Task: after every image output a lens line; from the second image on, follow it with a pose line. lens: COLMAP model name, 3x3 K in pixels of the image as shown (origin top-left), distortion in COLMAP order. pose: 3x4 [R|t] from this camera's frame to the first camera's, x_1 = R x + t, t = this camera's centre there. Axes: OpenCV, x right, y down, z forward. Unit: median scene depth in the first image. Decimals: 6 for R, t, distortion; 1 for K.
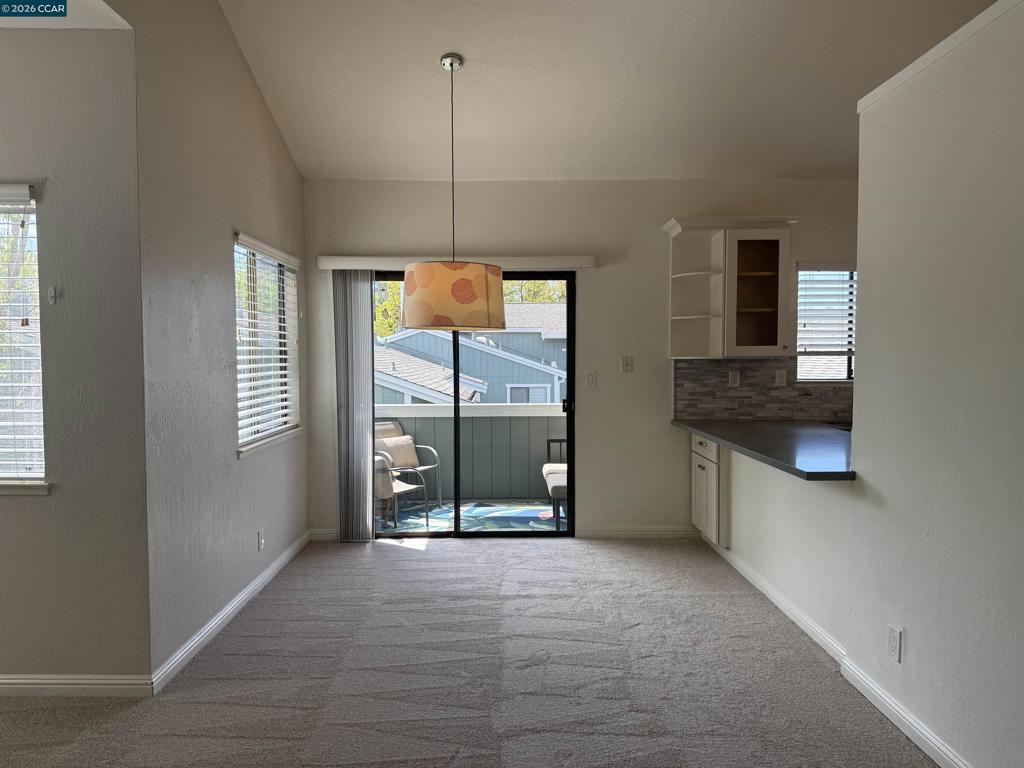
lens RADIAL K [[732.1, 0, 493.3], [0, 732.1, 386.3], [0, 0, 1]] dist [0.076953, -0.061263]
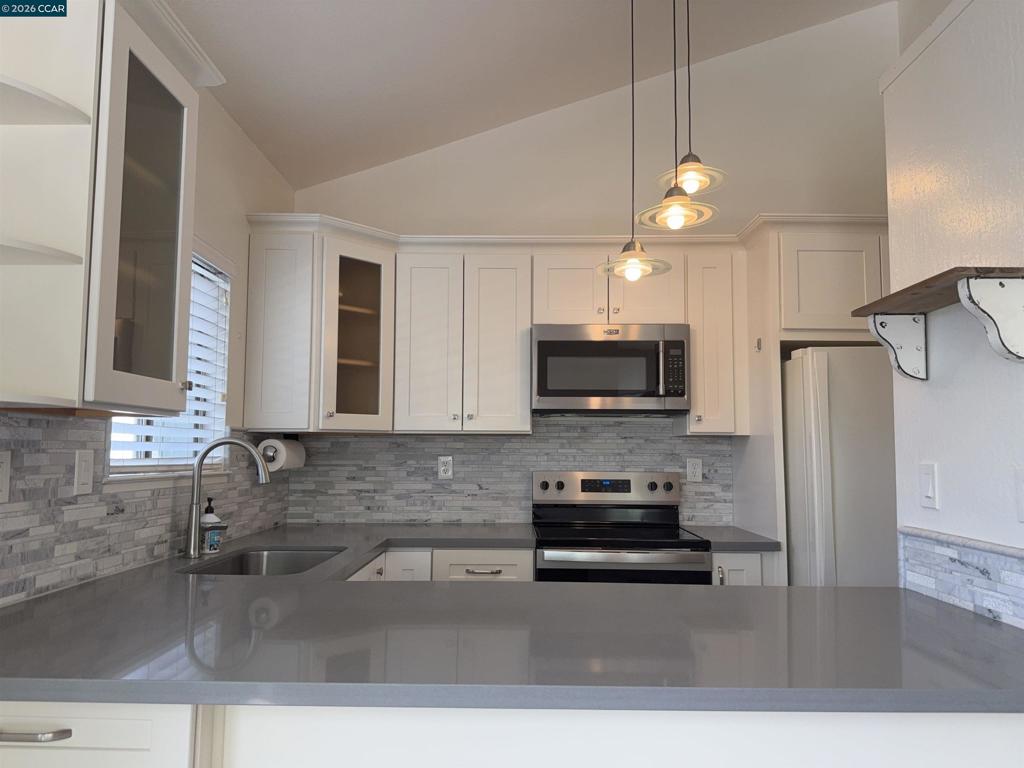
lens RADIAL K [[732.1, 0, 511.3], [0, 732.1, 394.7], [0, 0, 1]] dist [0.076953, -0.061263]
pose [[0.017765, 0.080840, 0.996569, 0.016662], [0.035837, 0.996034, -0.081435, -0.011195], [-0.999200, 0.037161, 0.014797, 0.778466]]
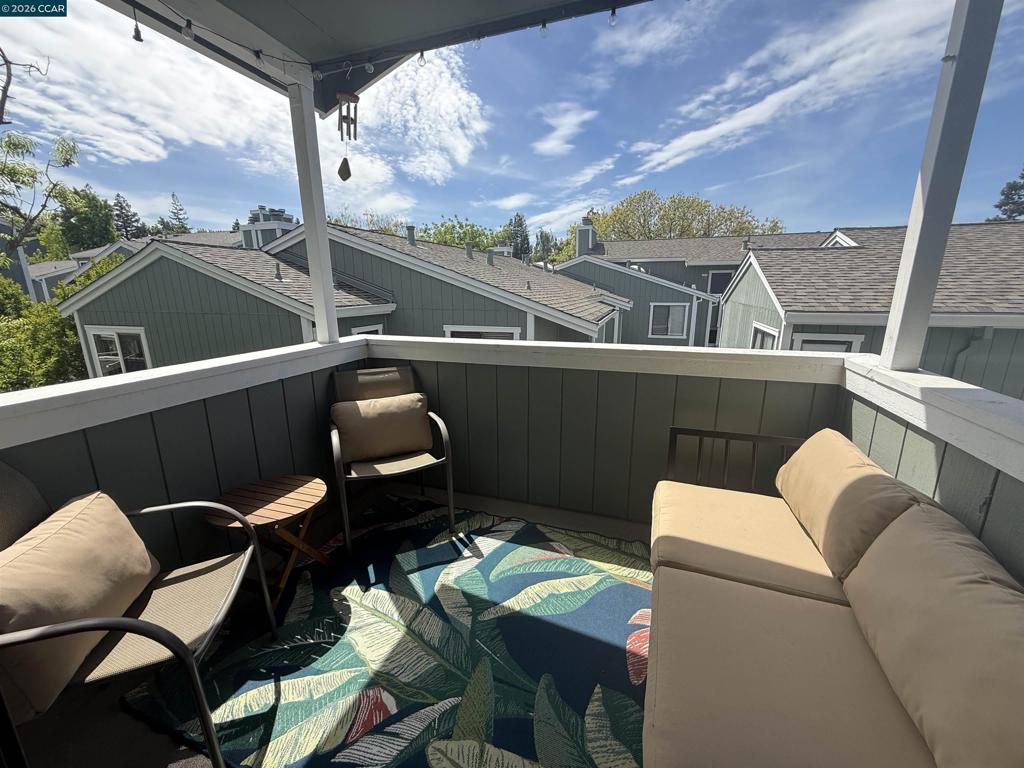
lens RADIAL K [[406.0, 0, 508.0], [0, 406.0, 381.0], [0, 0, 1]] dist [0.000684, 0.000016]
pose [[0.944224, 0.064483, -0.322928, 0.080047], [-0.002882, 0.982221, 0.187705, -0.004890], [0.329291, -0.176305, 0.927623, 1.026261]]
